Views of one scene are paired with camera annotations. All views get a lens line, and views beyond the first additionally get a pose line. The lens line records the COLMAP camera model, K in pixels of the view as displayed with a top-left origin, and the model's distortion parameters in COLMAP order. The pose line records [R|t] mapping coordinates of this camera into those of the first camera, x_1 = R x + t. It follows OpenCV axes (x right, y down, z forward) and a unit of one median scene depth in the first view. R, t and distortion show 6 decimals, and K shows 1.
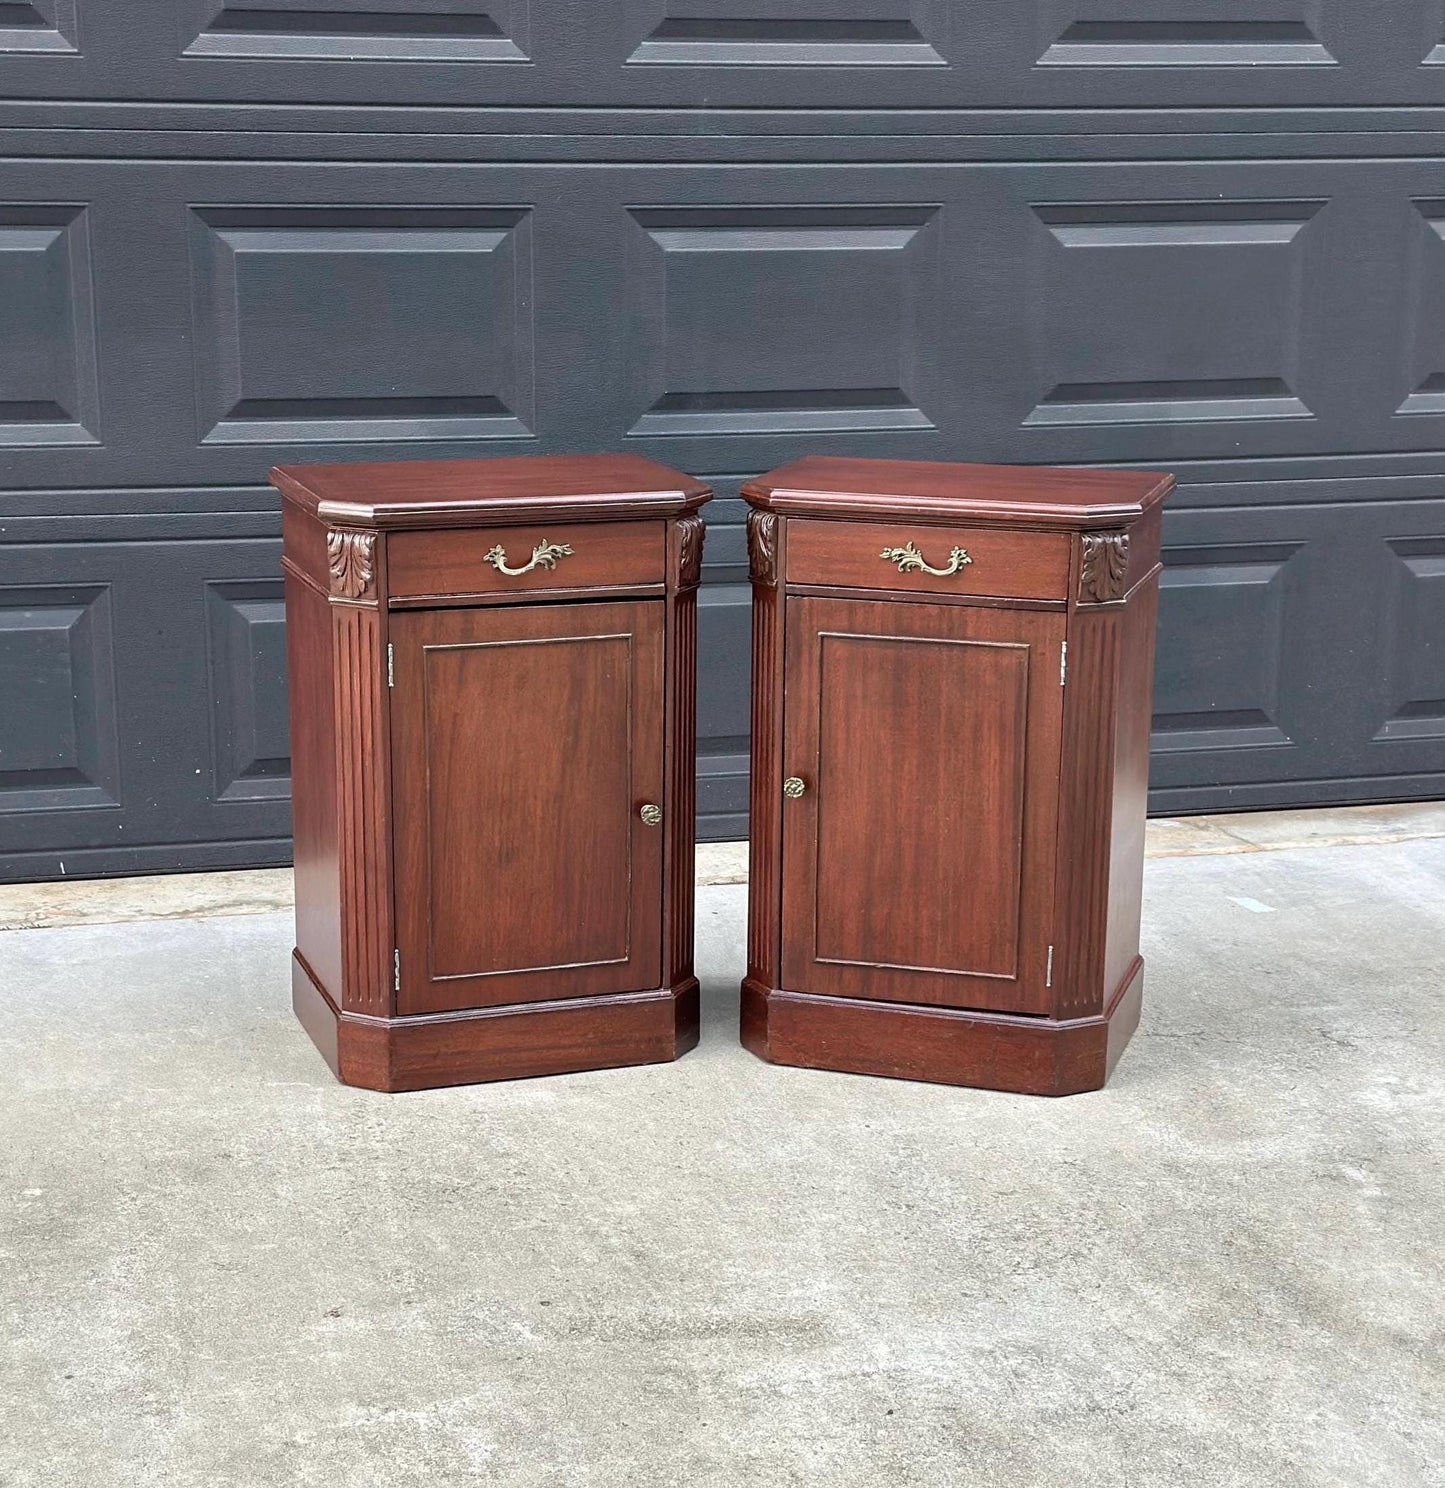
lens RADIAL K [[2827.7, 0, 684.8], [0, 2827.7, 862.4], [0, 0, 1]] dist [0.170477, -0.152489]
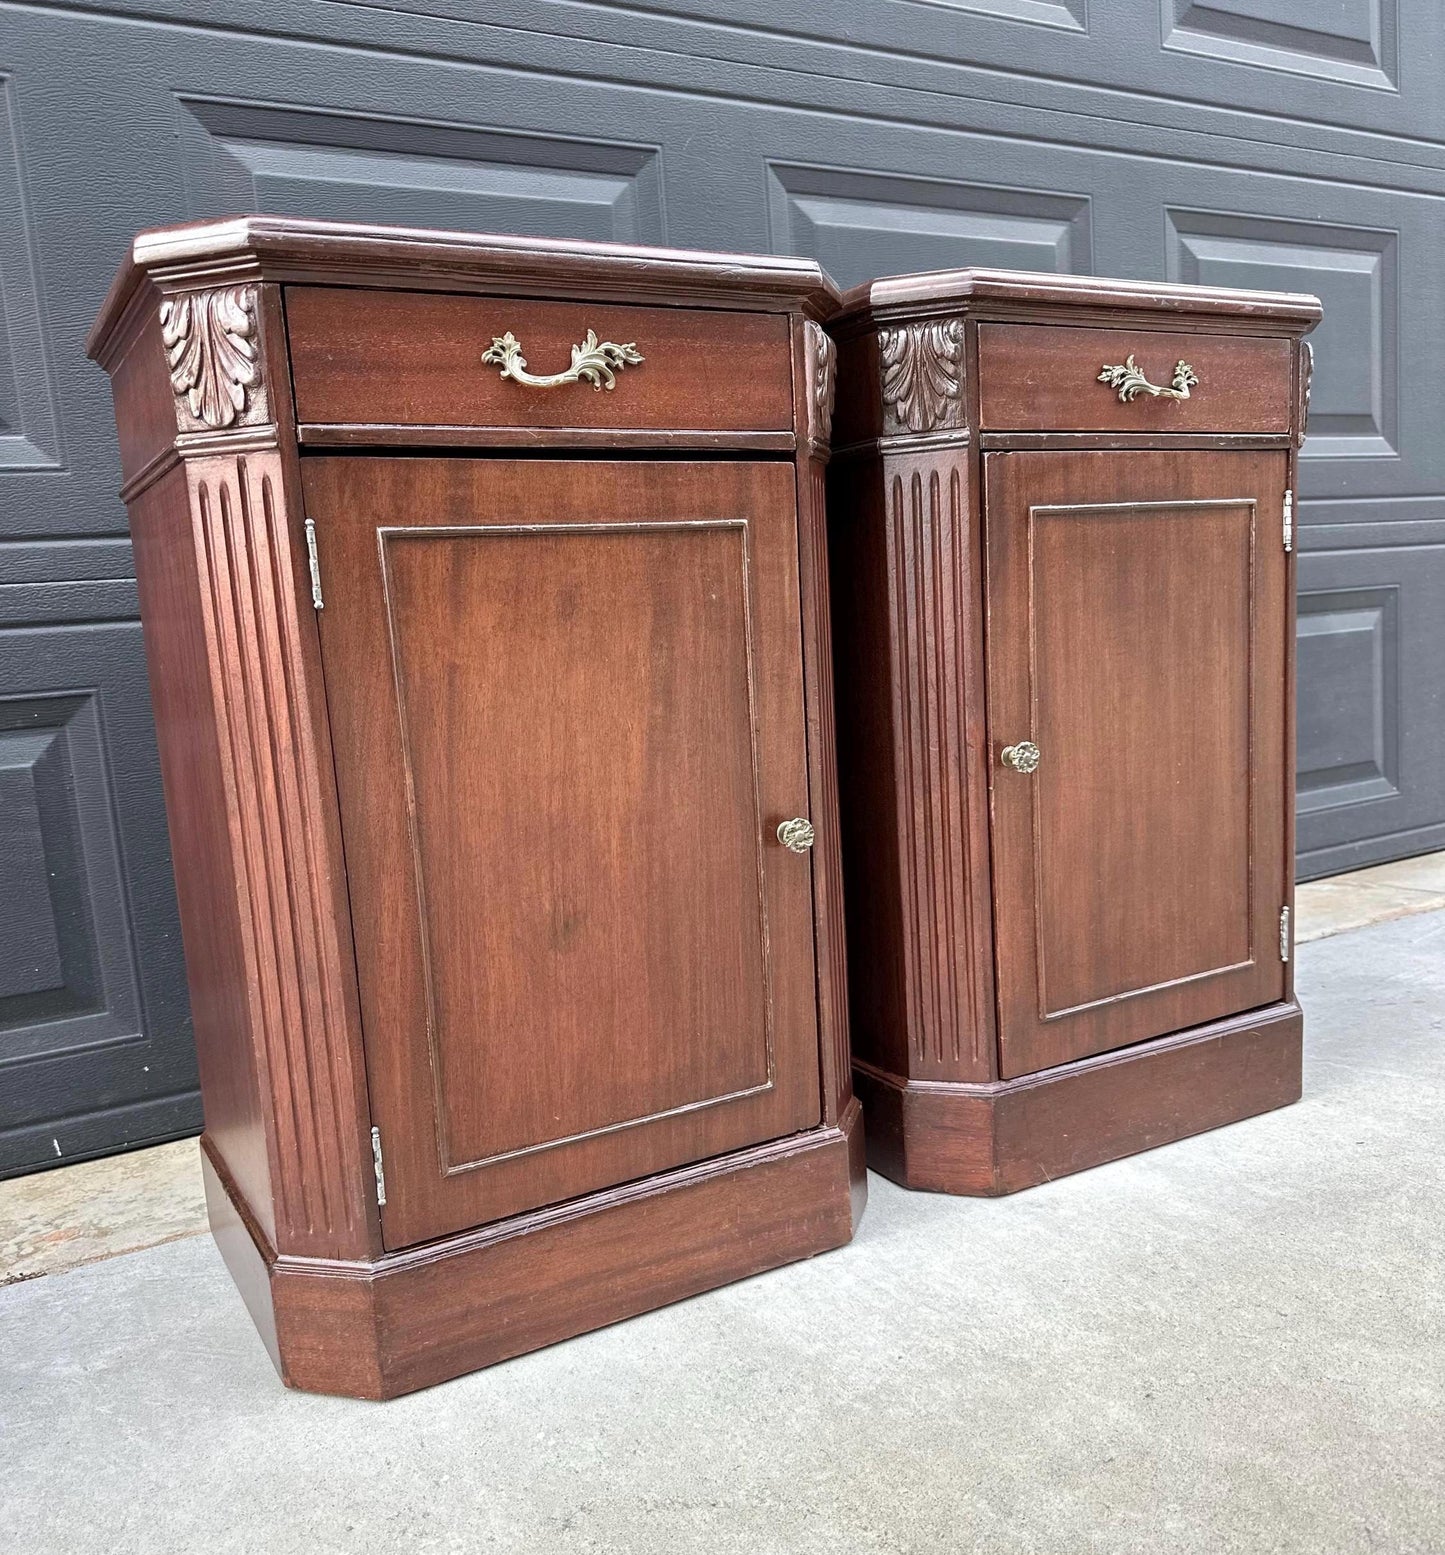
lens RADIAL K [[1366.4, 0, 721.6], [0, 1366.4, 838.1], [0, 0, 1]] dist [0.050297, -0.078175]
pose [[0.963043, -0.113688, 0.244177, -0.145035], [0.139196, 0.986182, -0.089834, -0.018049], [-0.230590, 0.120502, 0.965561, 0.671142]]
